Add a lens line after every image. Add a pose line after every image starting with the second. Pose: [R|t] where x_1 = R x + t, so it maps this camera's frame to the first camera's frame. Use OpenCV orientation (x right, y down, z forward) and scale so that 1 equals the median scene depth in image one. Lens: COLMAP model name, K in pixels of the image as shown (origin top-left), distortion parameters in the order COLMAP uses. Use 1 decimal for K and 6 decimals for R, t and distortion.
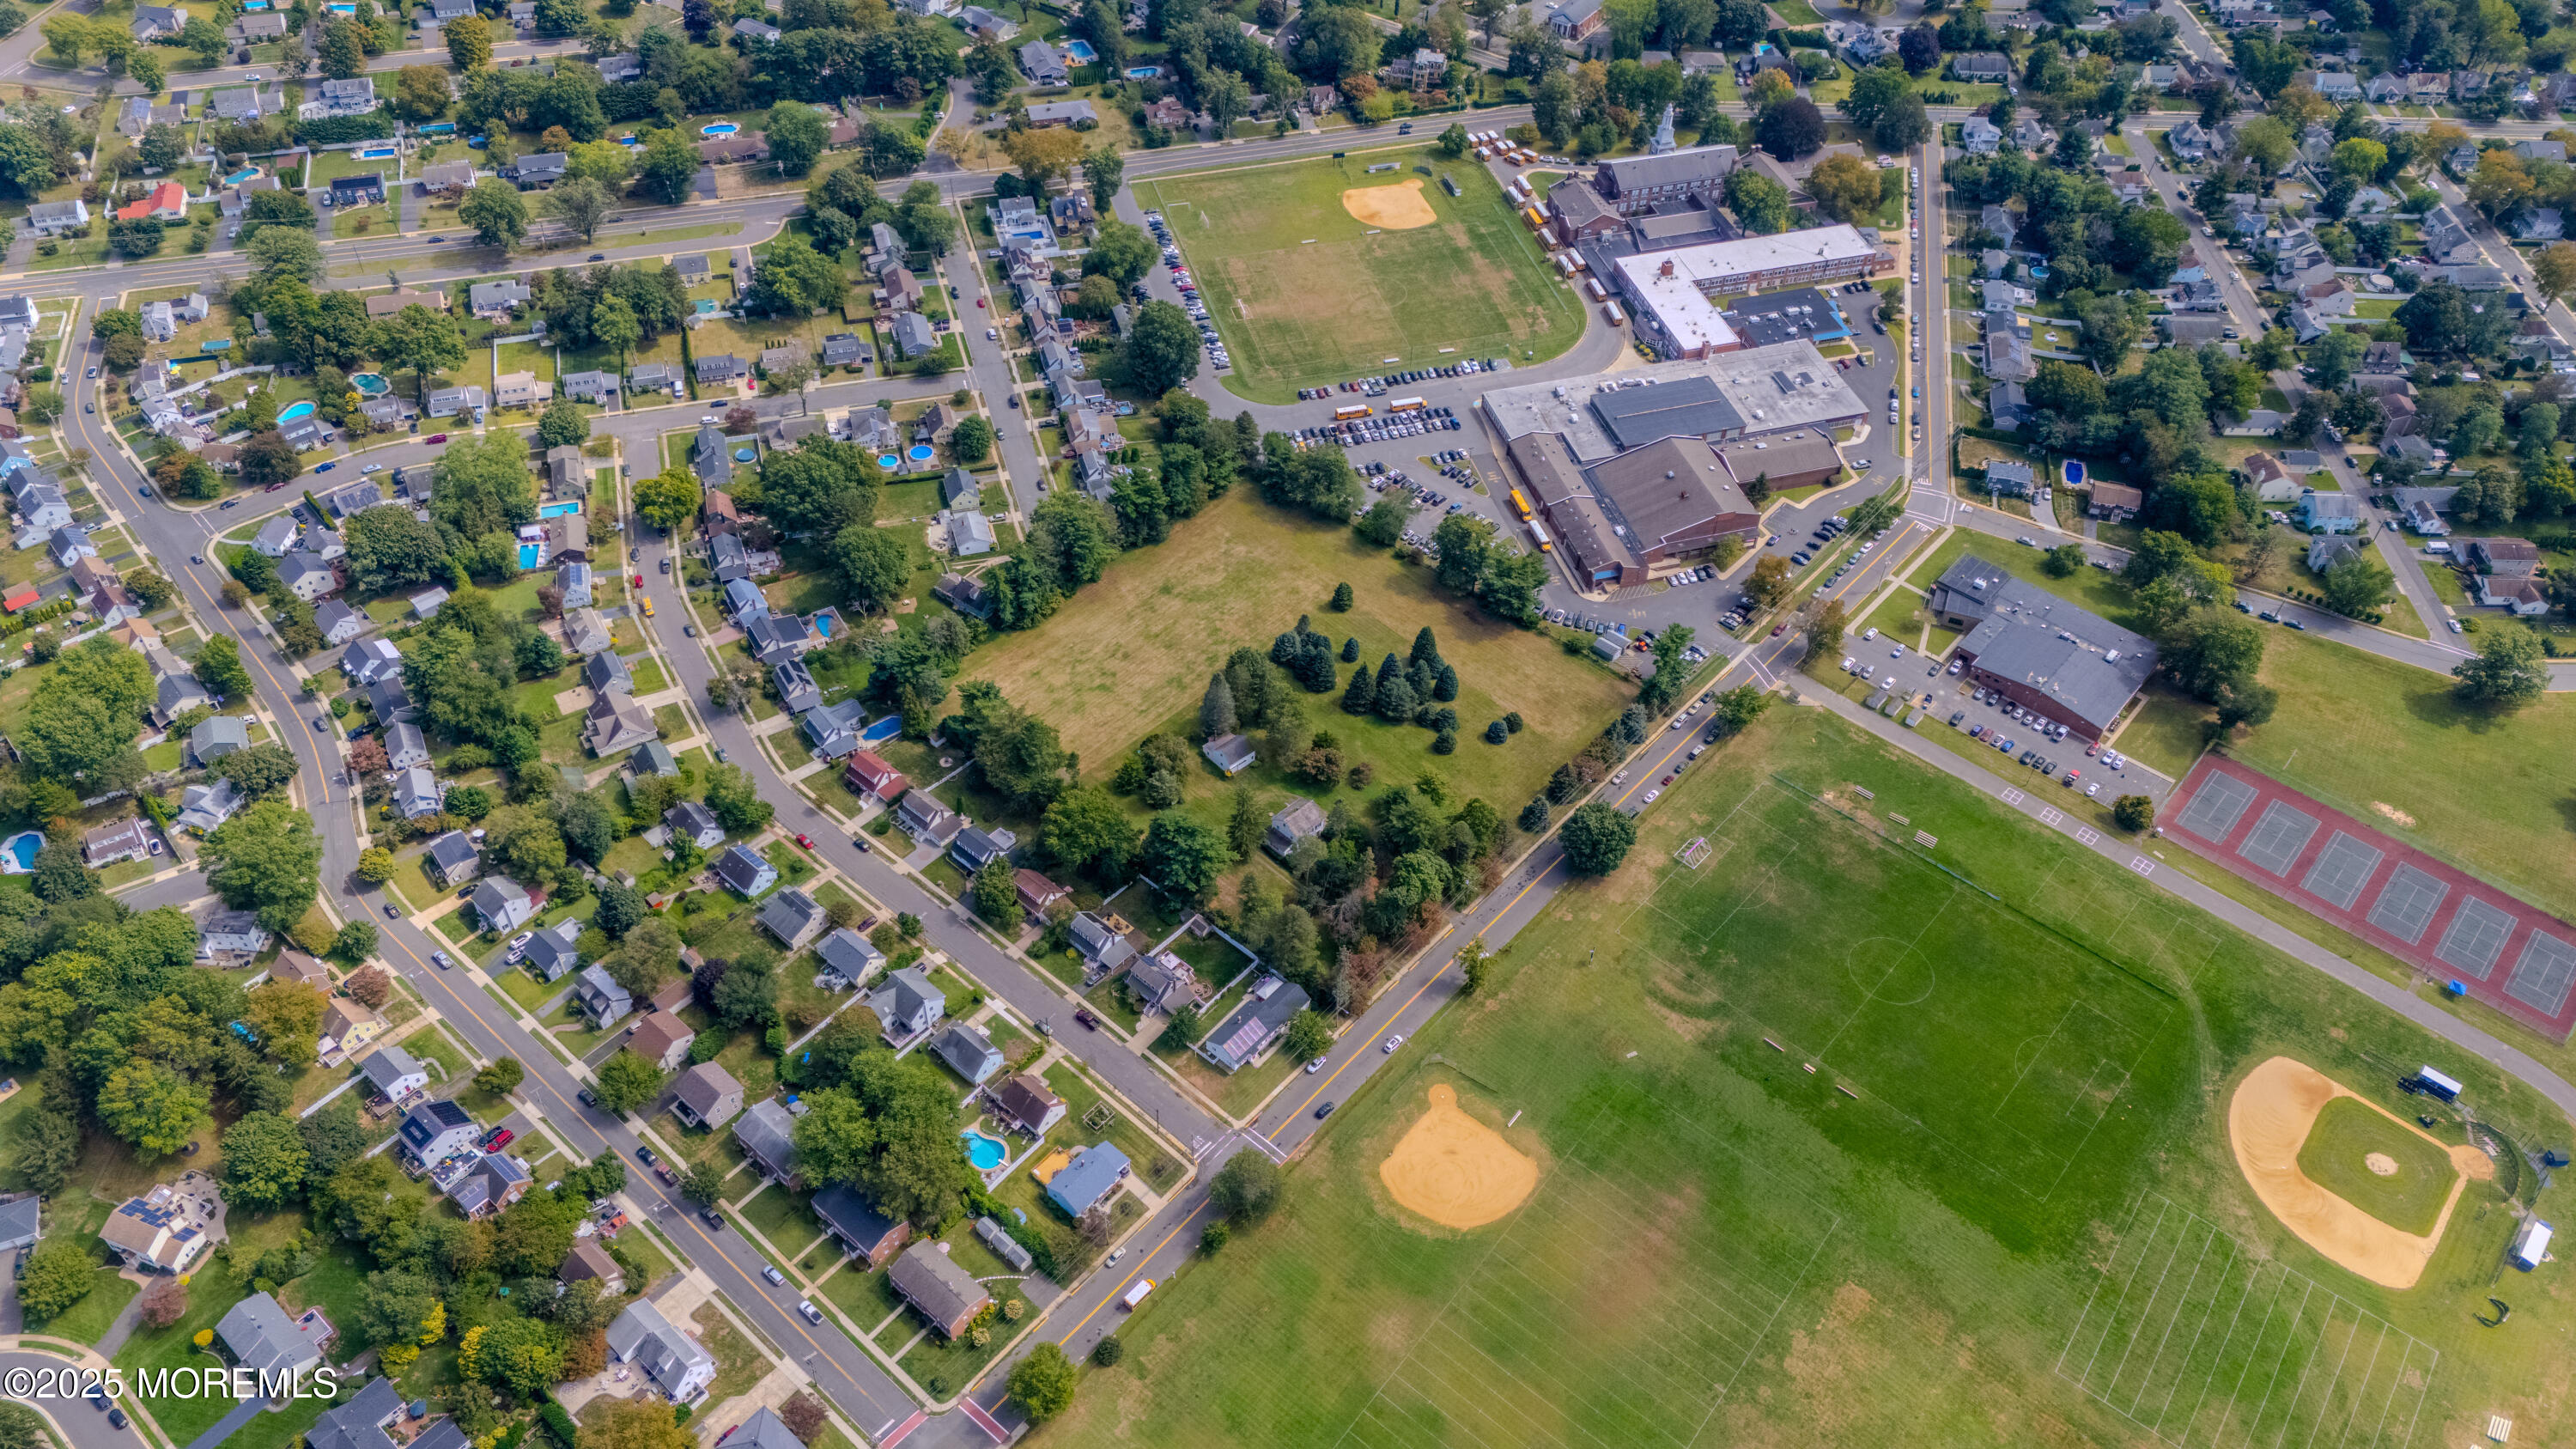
lens RADIAL K [[1911.3, 0, 1288.0], [0, 1911.3, 724.5], [0, 0, 1]] dist [0.040310, -0.010711]
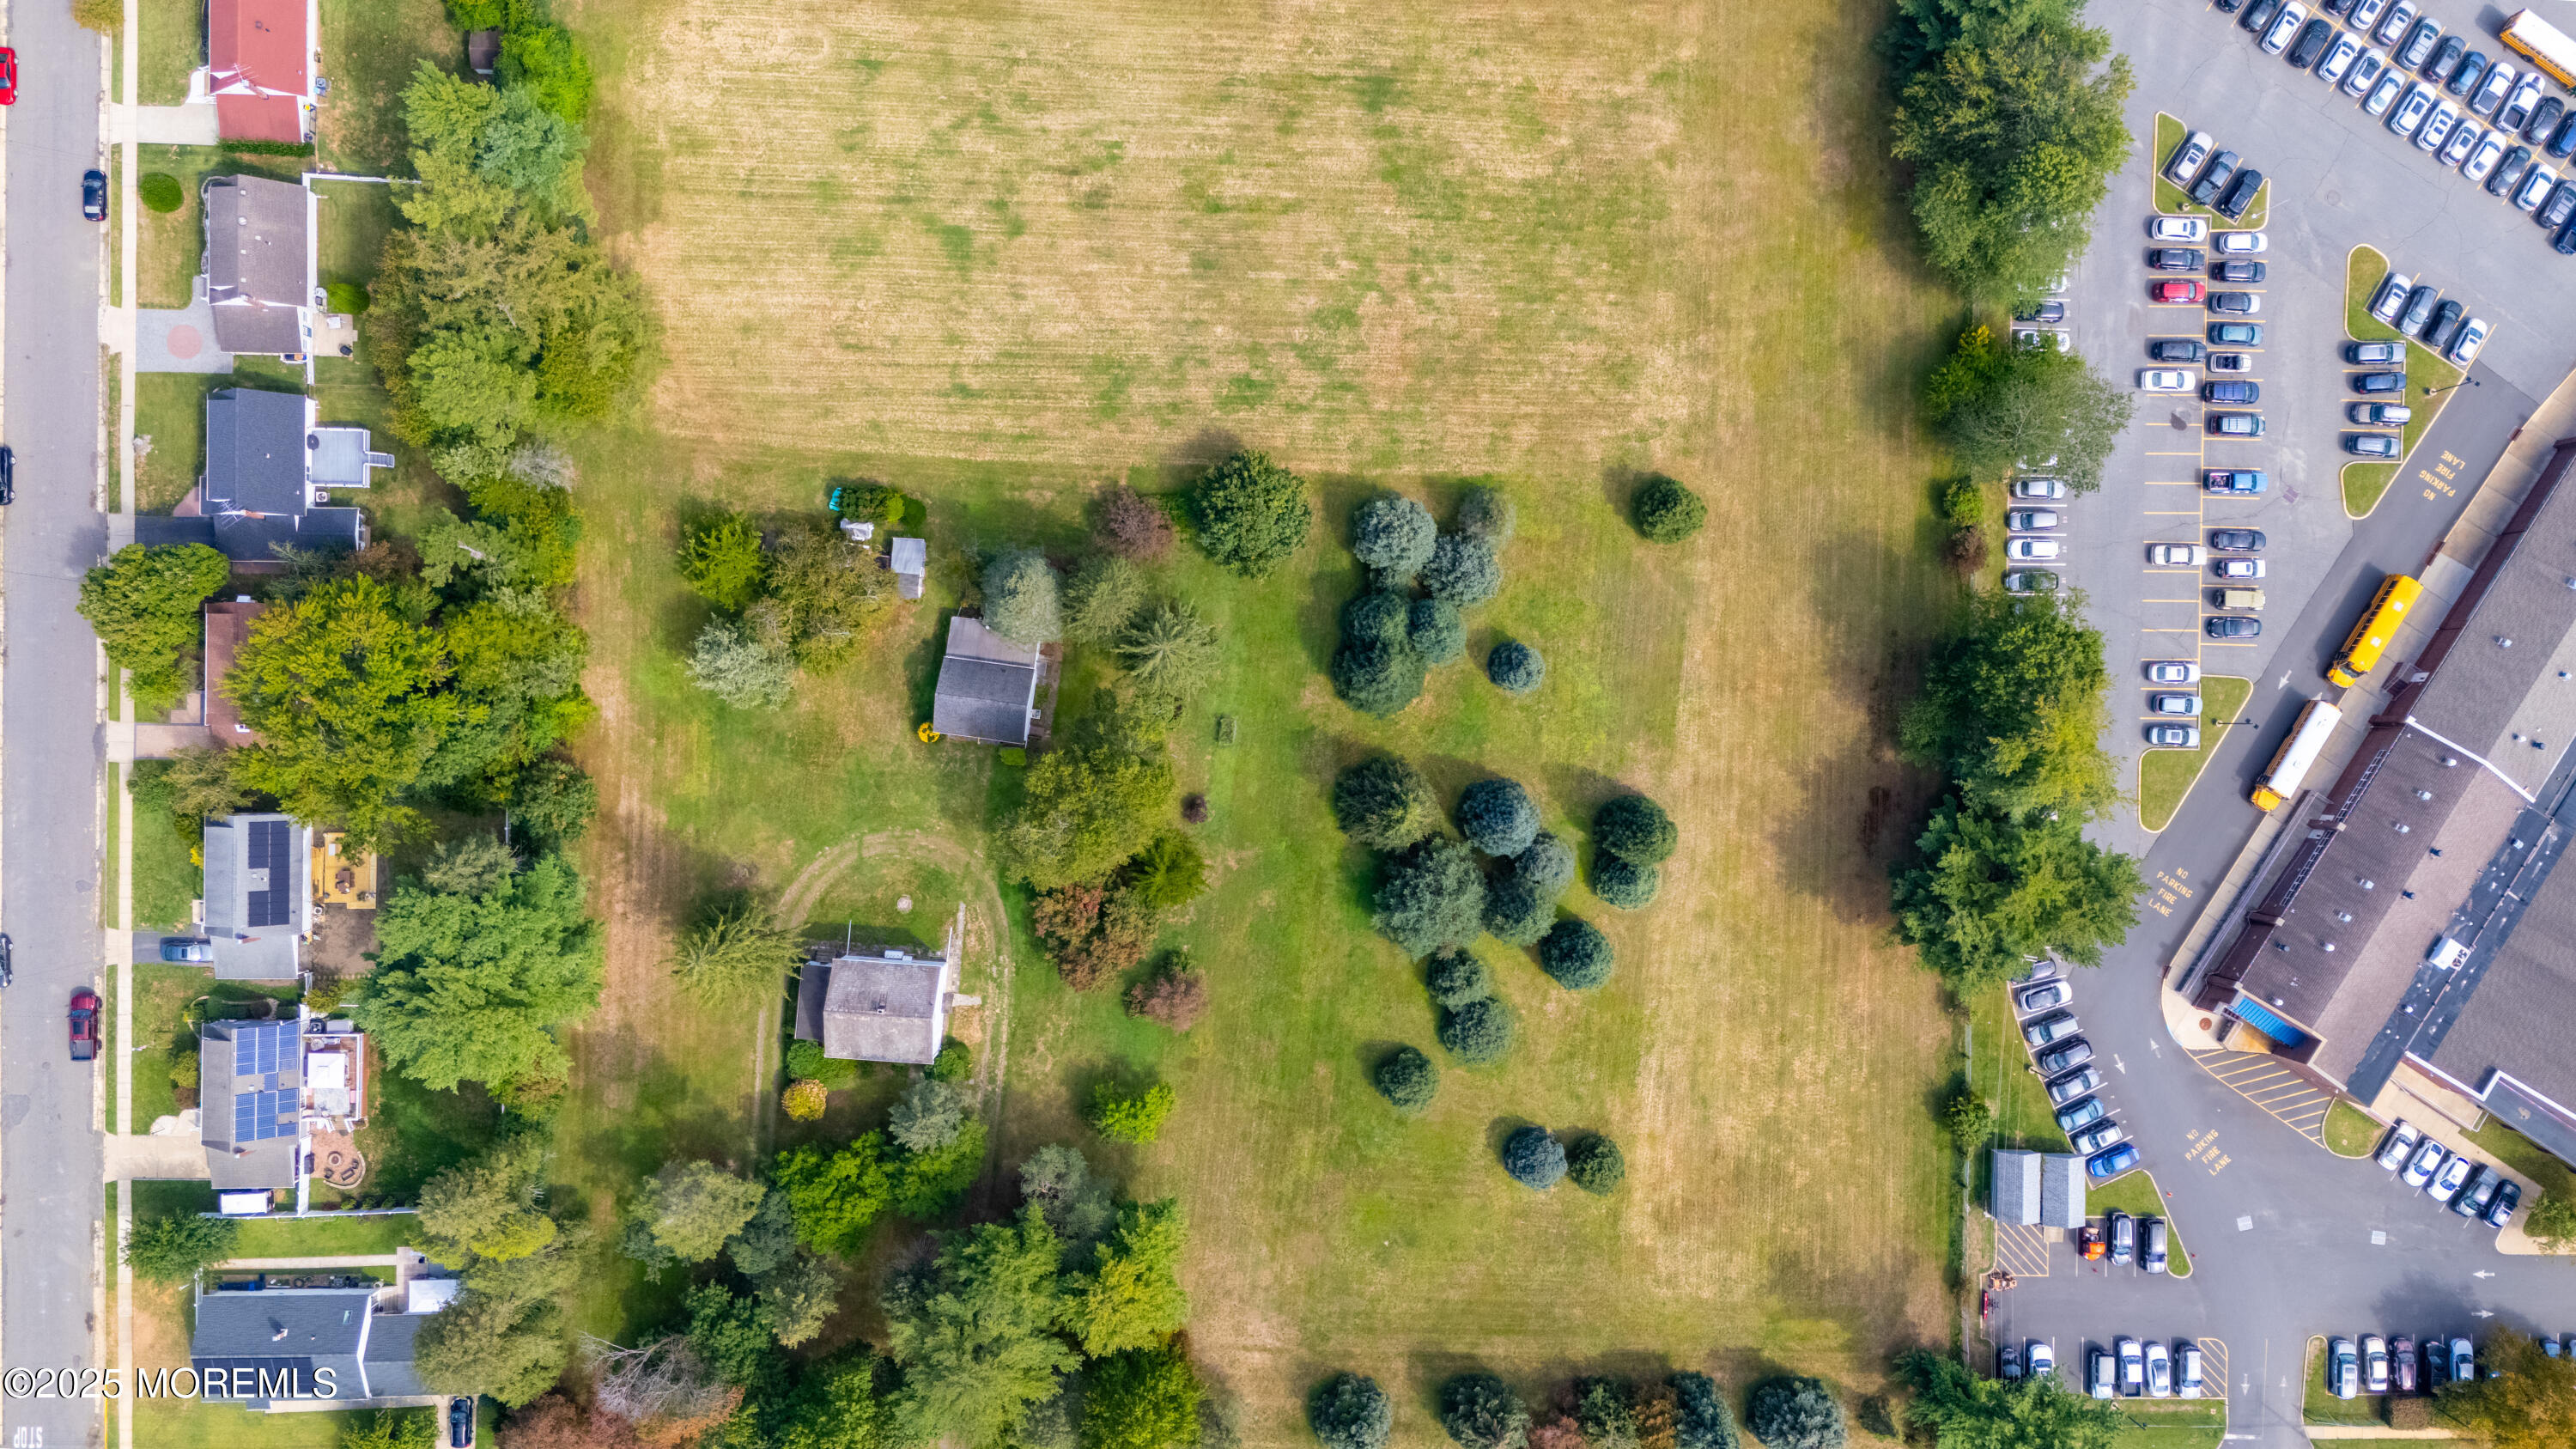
lens RADIAL K [[1911.3, 0, 1288.0], [0, 1911.3, 724.5], [0, 0, 1]] dist [0.040310, -0.010711]
pose [[0.650205, 0.759746, -0.004425, 0.016212], [-0.537890, 0.464433, 0.703546, -0.274634], [0.536571, -0.455069, 0.710636, 0.752039]]
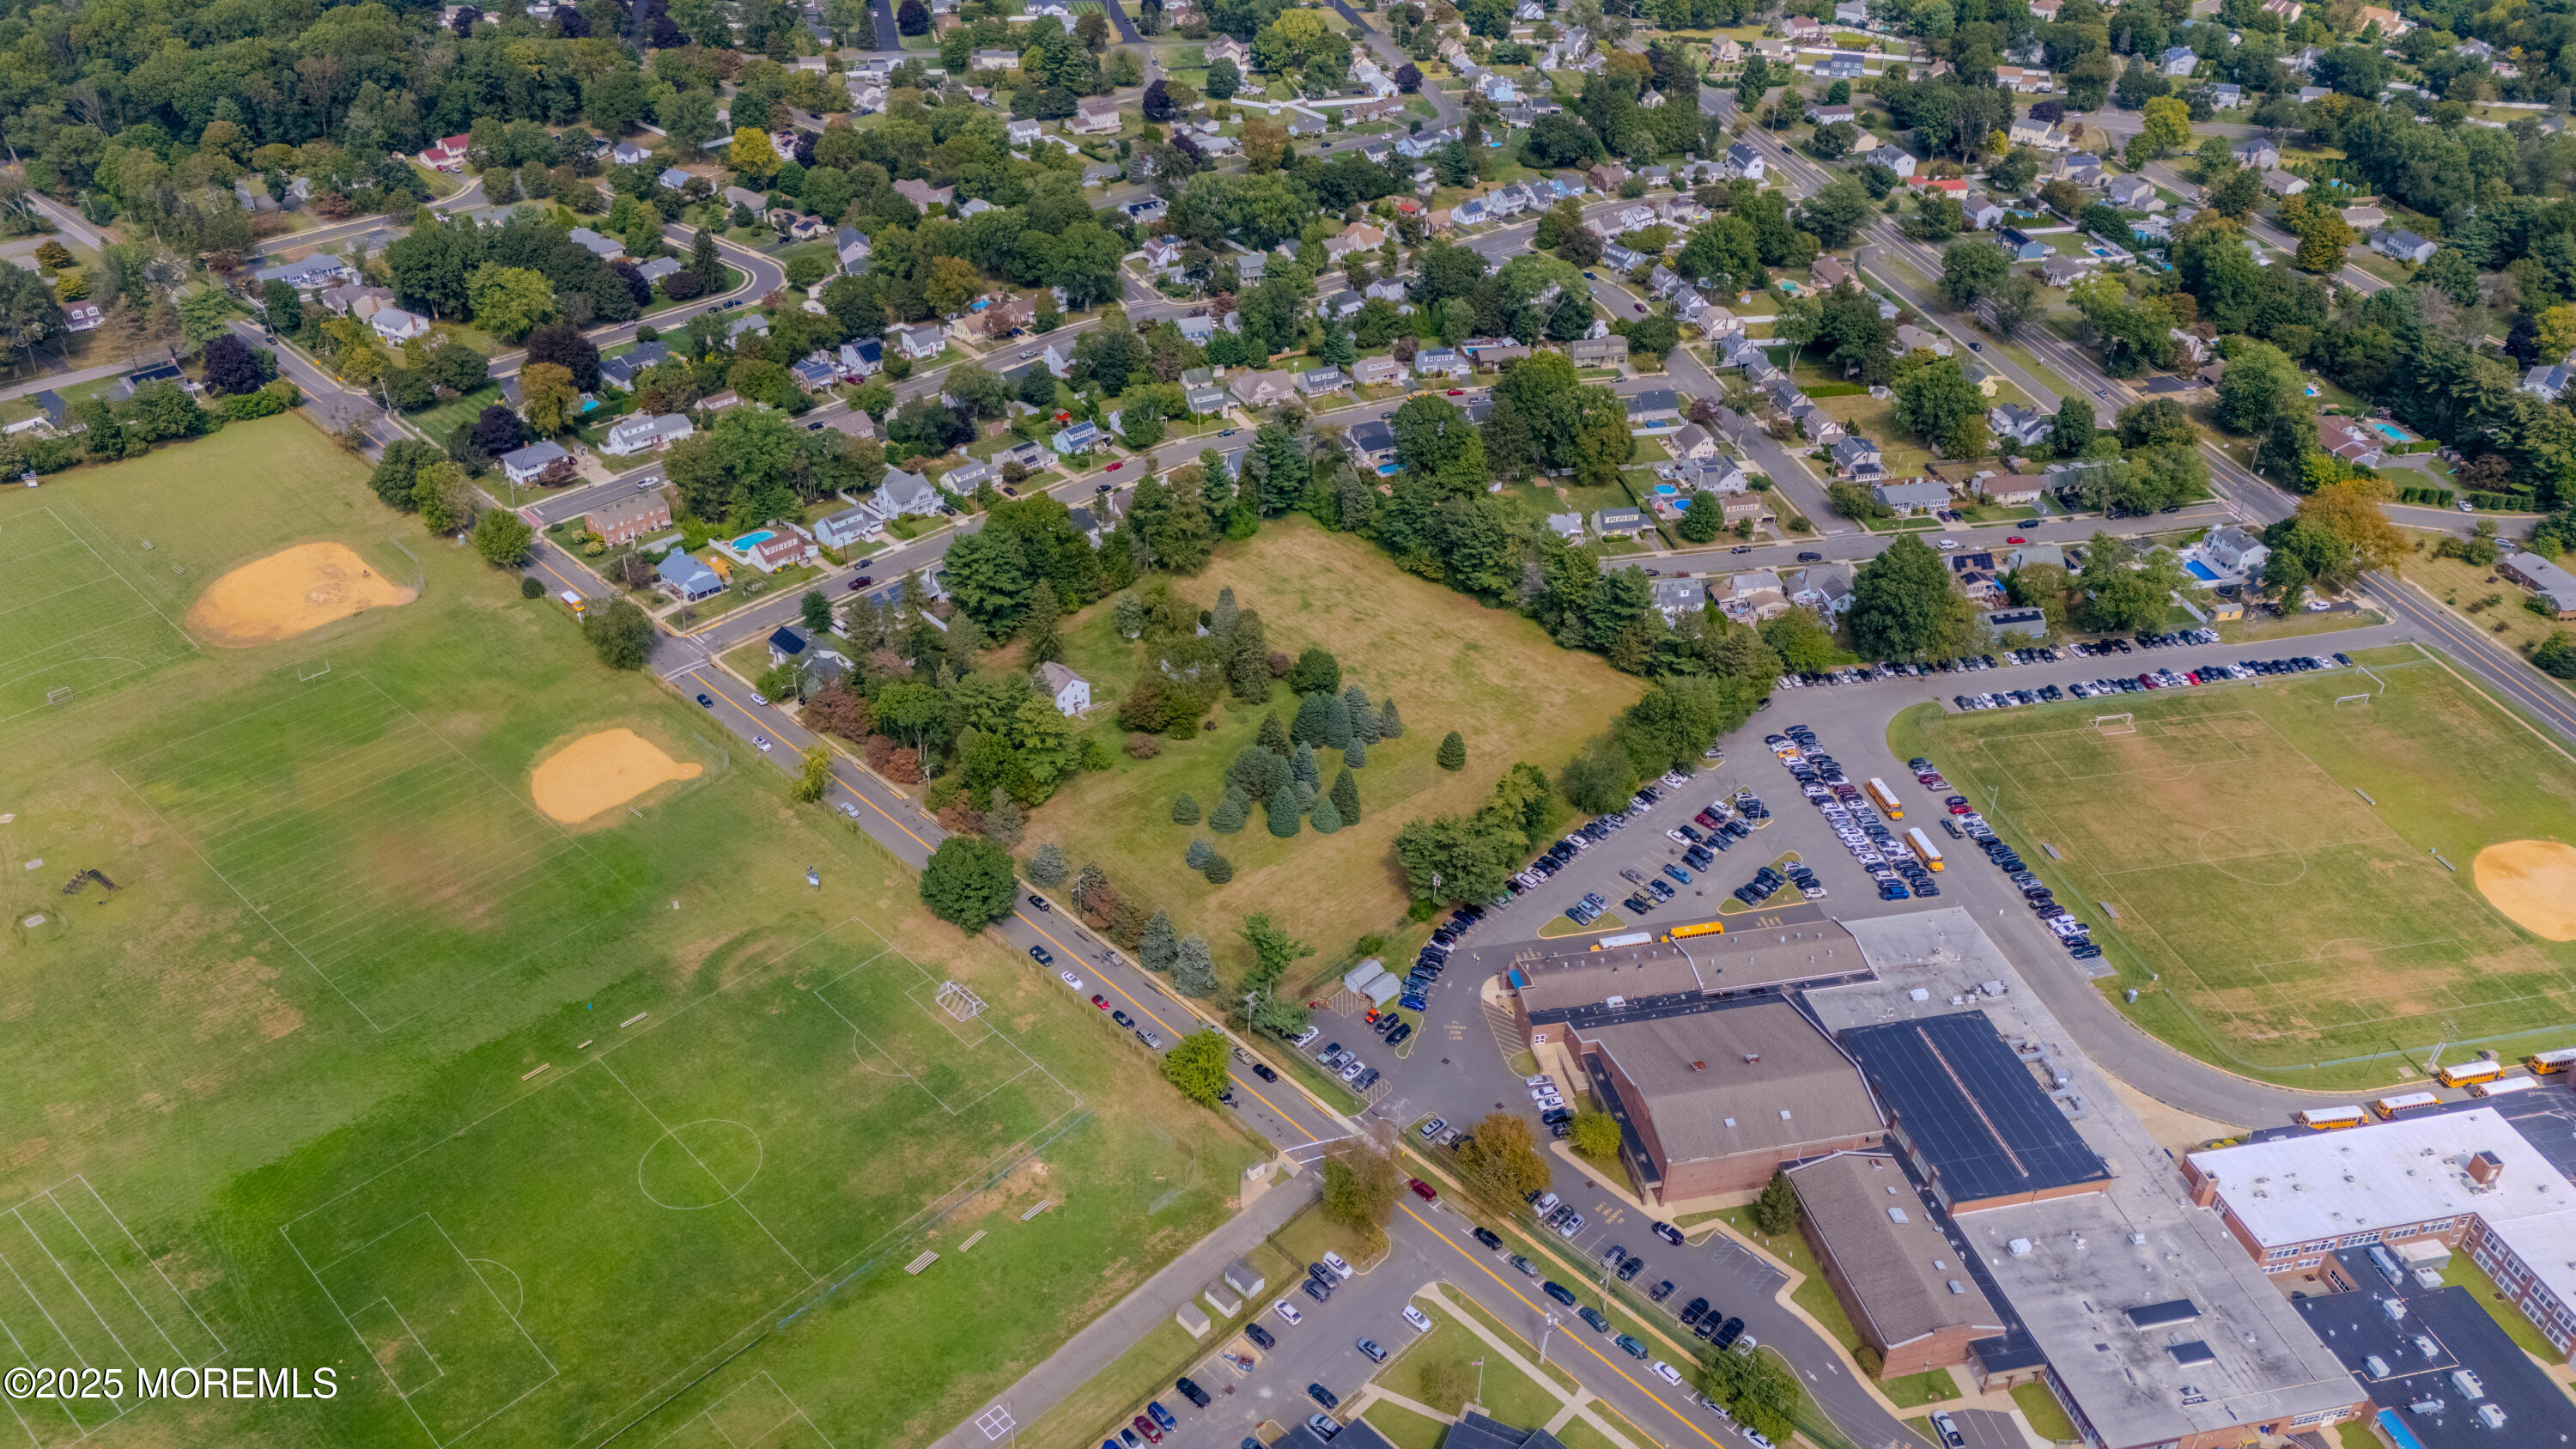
lens RADIAL K [[1911.3, 0, 1288.0], [0, 1911.3, 724.5], [0, 0, 1]] dist [0.040310, -0.010711]
pose [[-0.071167, 0.533590, -0.842743, 0.737454], [-0.714289, 0.562462, 0.416447, -0.376077], [0.696223, 0.631600, 0.341109, 0.736302]]
